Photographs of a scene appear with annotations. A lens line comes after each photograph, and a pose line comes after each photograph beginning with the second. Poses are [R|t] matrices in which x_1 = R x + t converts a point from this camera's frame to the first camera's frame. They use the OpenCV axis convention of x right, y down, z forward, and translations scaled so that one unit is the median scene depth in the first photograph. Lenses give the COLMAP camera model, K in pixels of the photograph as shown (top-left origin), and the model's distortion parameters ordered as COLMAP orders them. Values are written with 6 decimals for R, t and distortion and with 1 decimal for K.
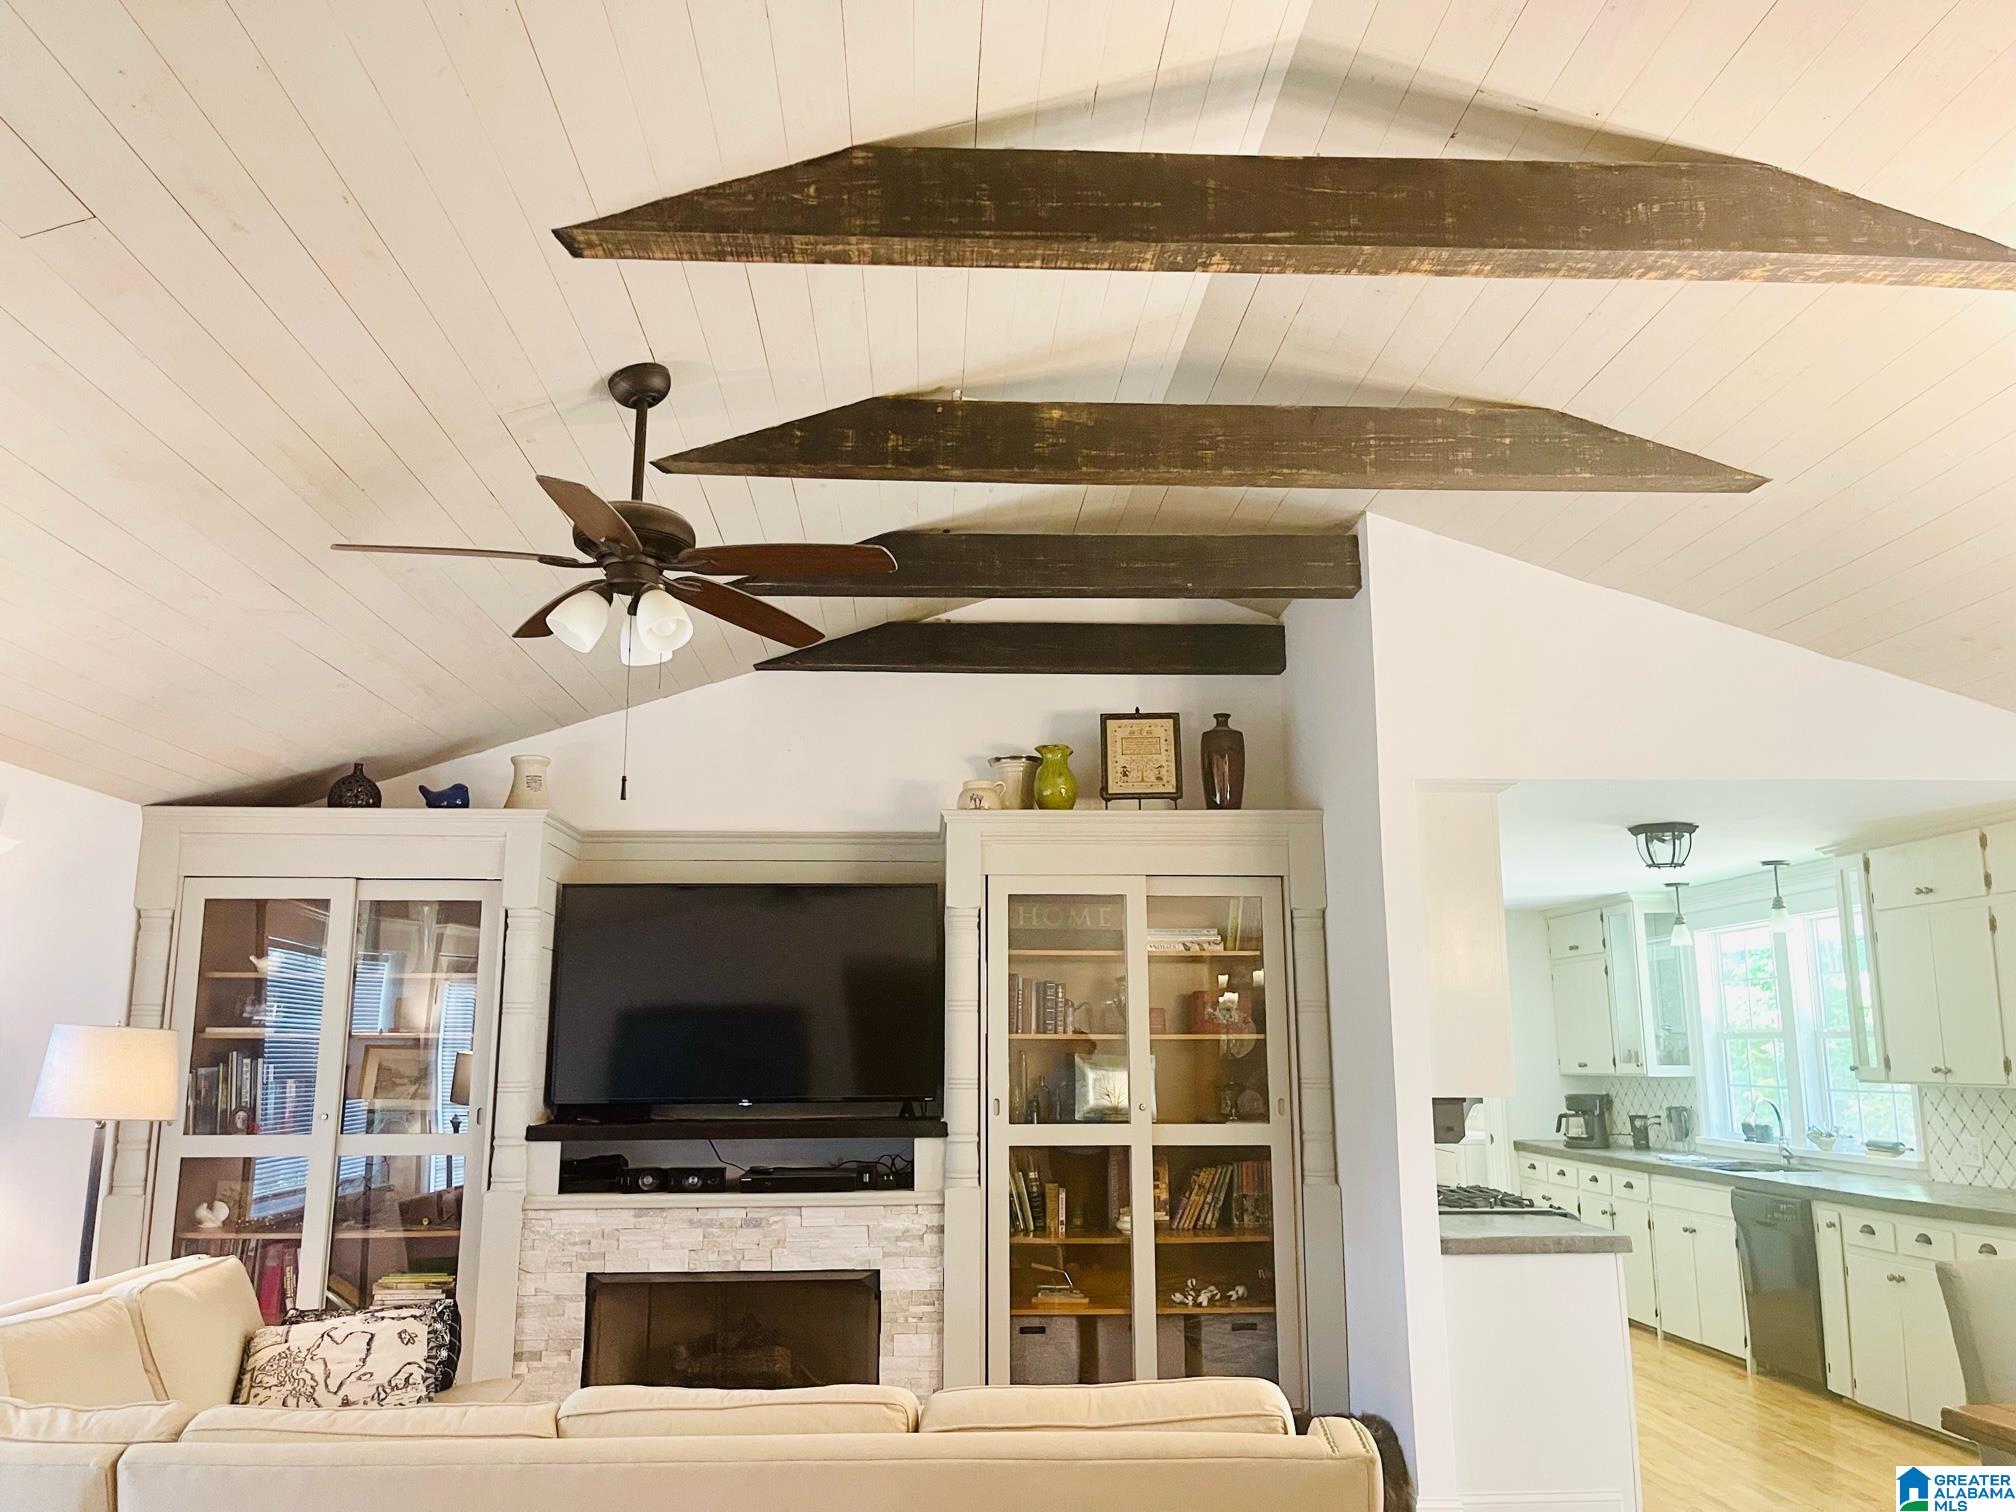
lens RADIAL K [[1571.0, 0, 993.1], [0, 1571.0, 764.1], [0, 0, 1]] dist [0.065622, -0.082892]
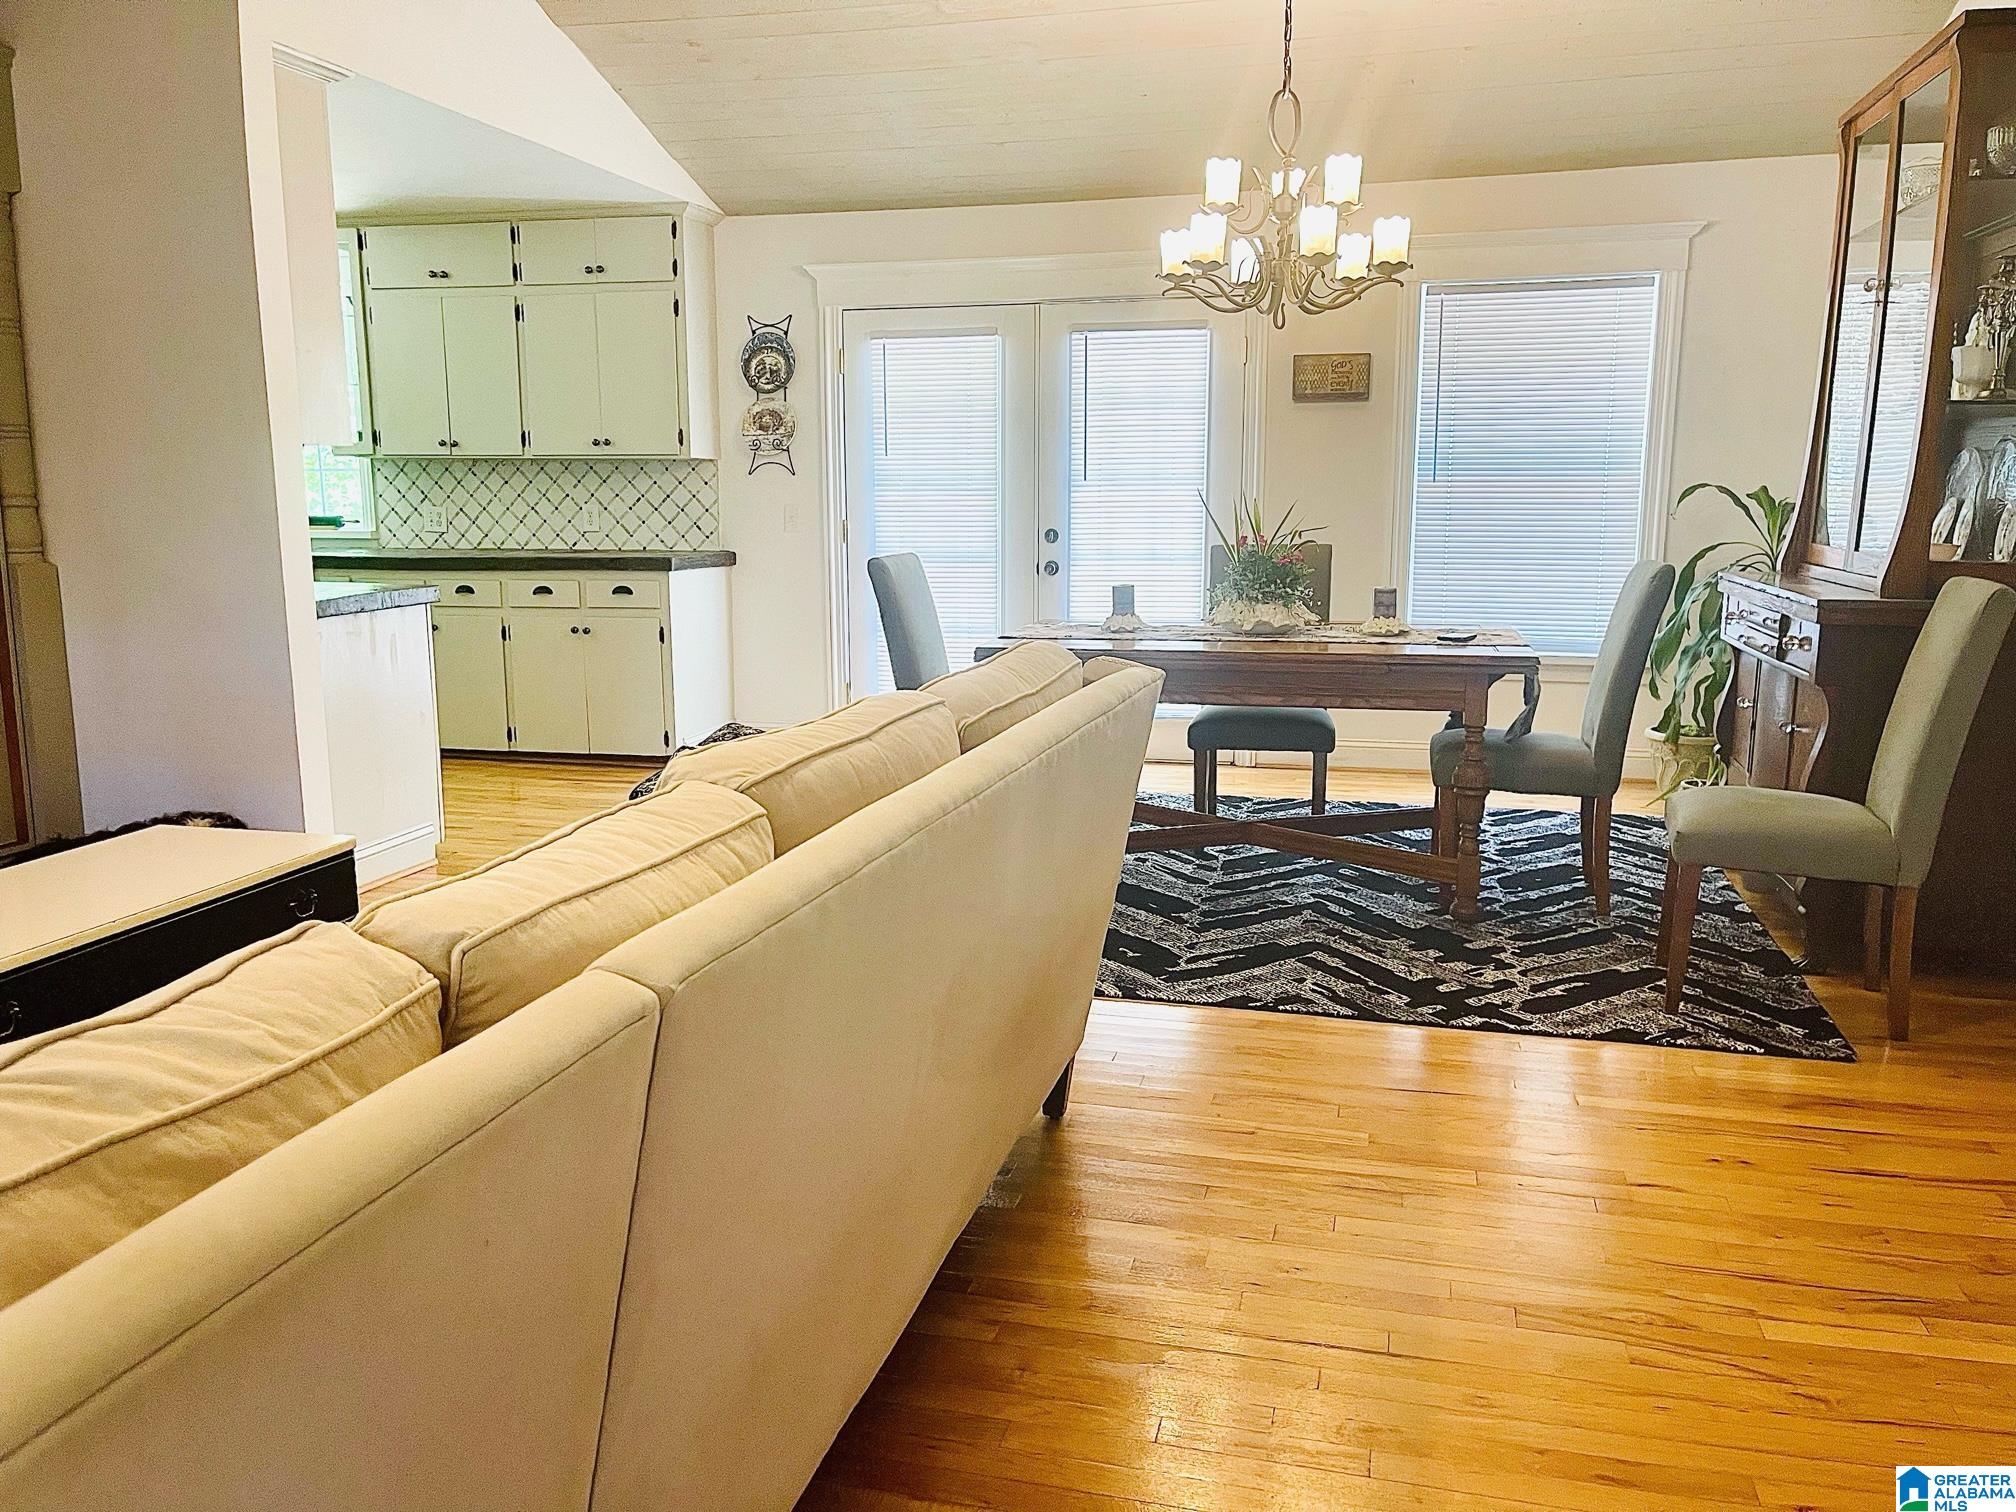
lens RADIAL K [[1571.0, 0, 1007.8], [0, 1571.0, 746.9], [0, 0, 1]] dist [0.065622, -0.082892]
pose [[0.282337, -0.153206, 0.947003, -0.397920], [-0.169346, 0.963703, 0.206396, 0.110501], [-0.944250, -0.218644, 0.246144, 0.340794]]
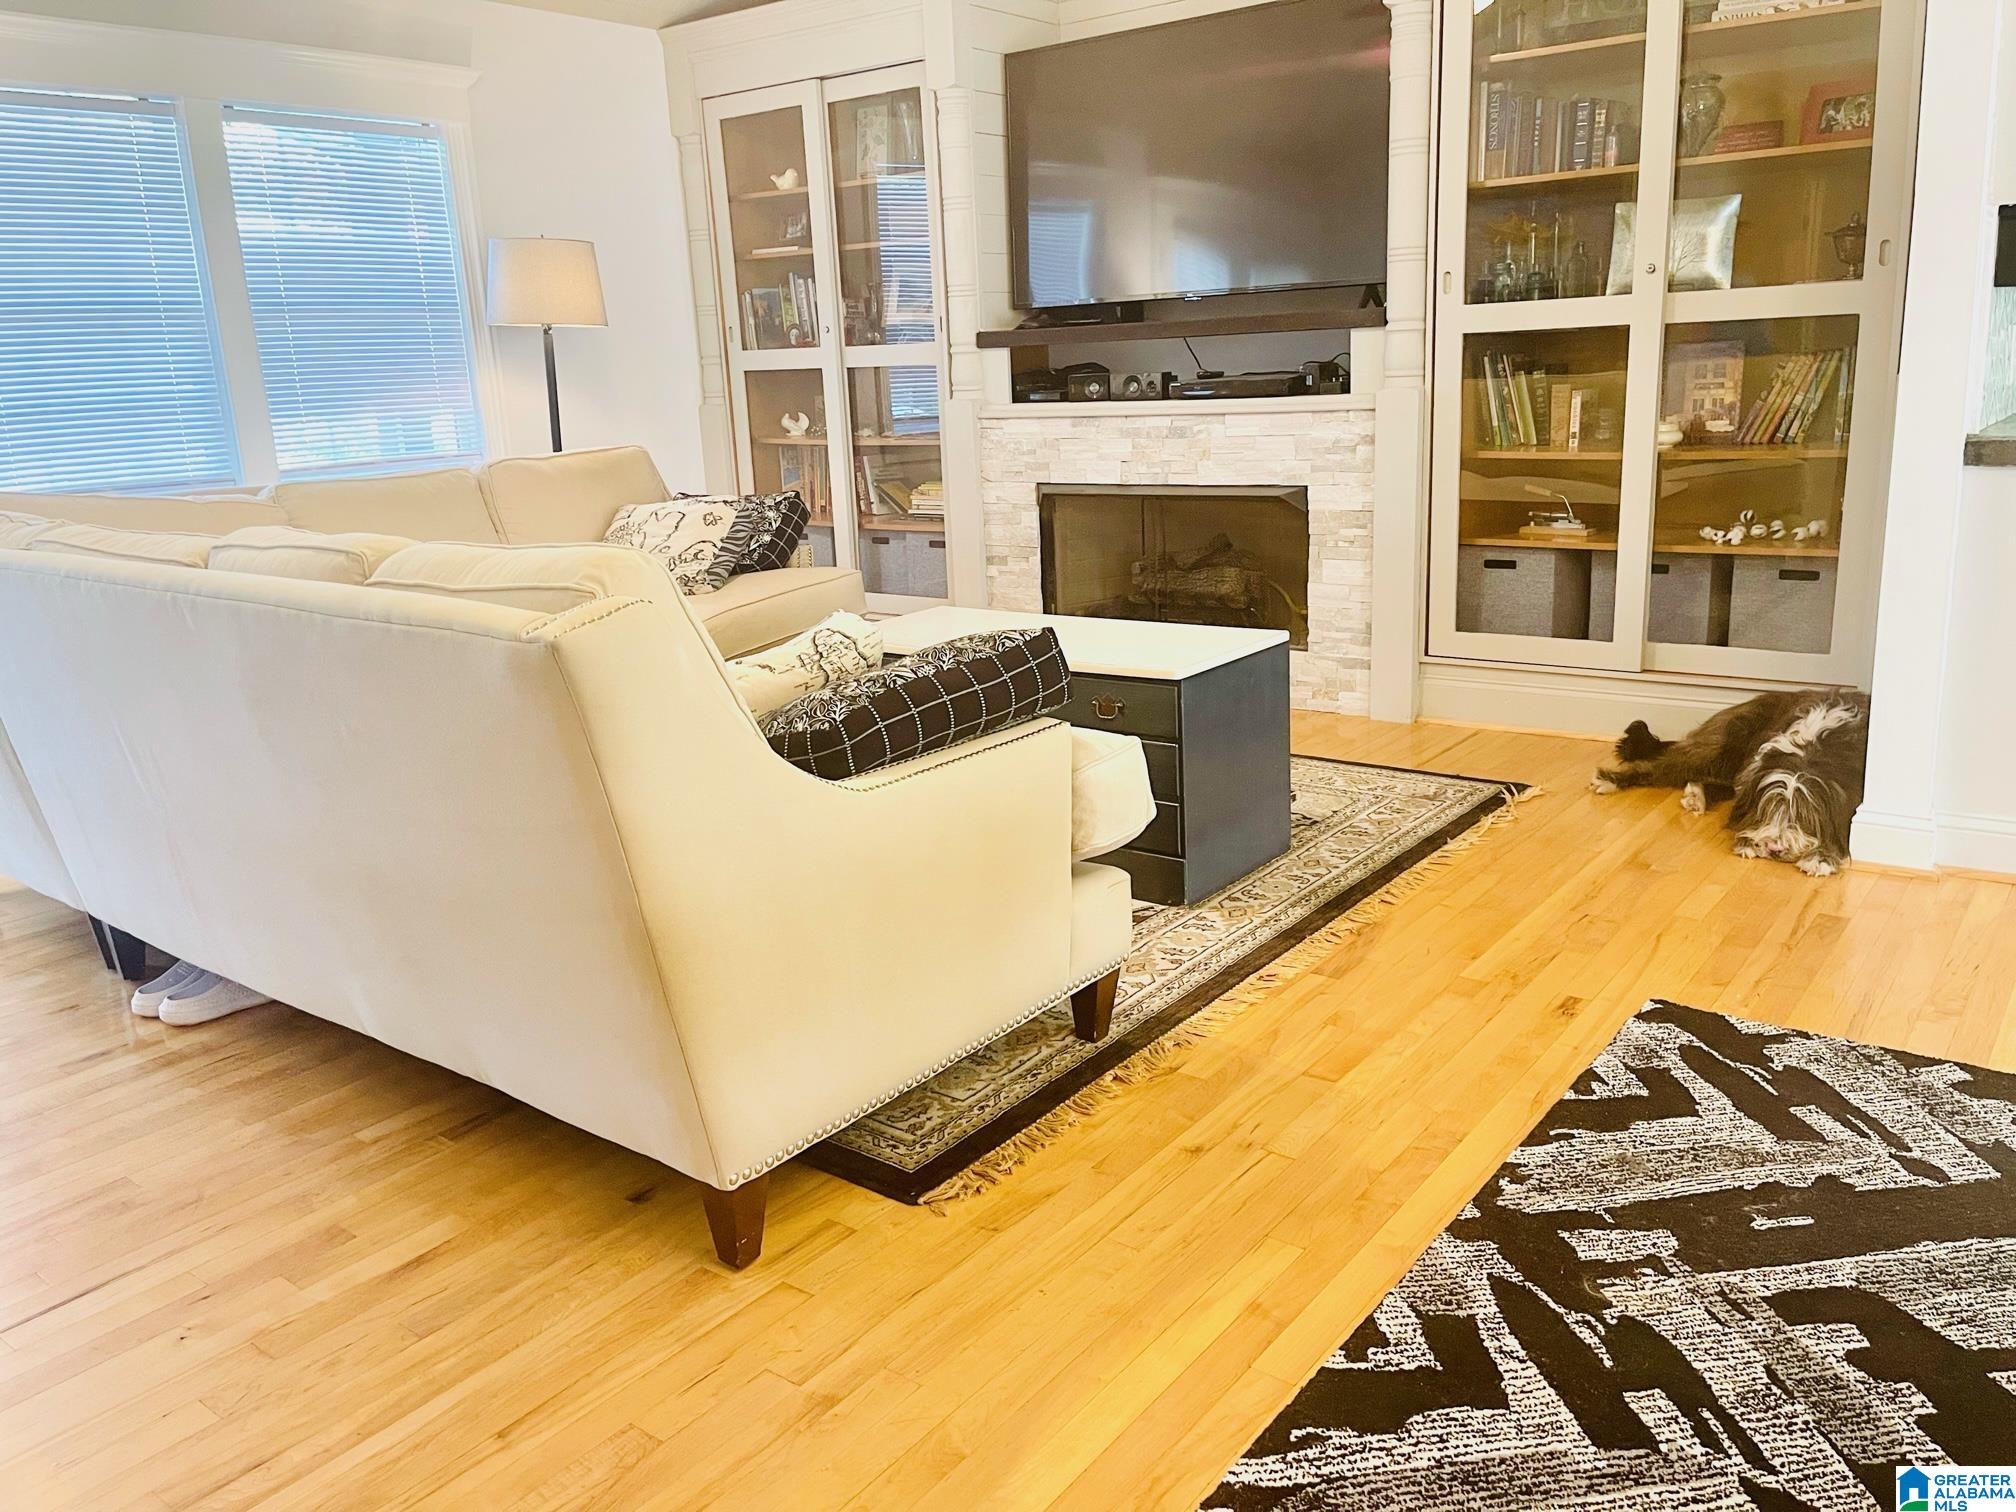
lens RADIAL K [[1571.0, 0, 972.2], [0, 1571.0, 742.2], [0, 0, 1]] dist [0.065622, -0.082892]
pose [[0.759120, 0.125128, -0.638811, 0.340987], [0.158989, 0.915991, 0.368352, 0.103101], [0.631236, -0.381188, 0.675453, 0.257335]]
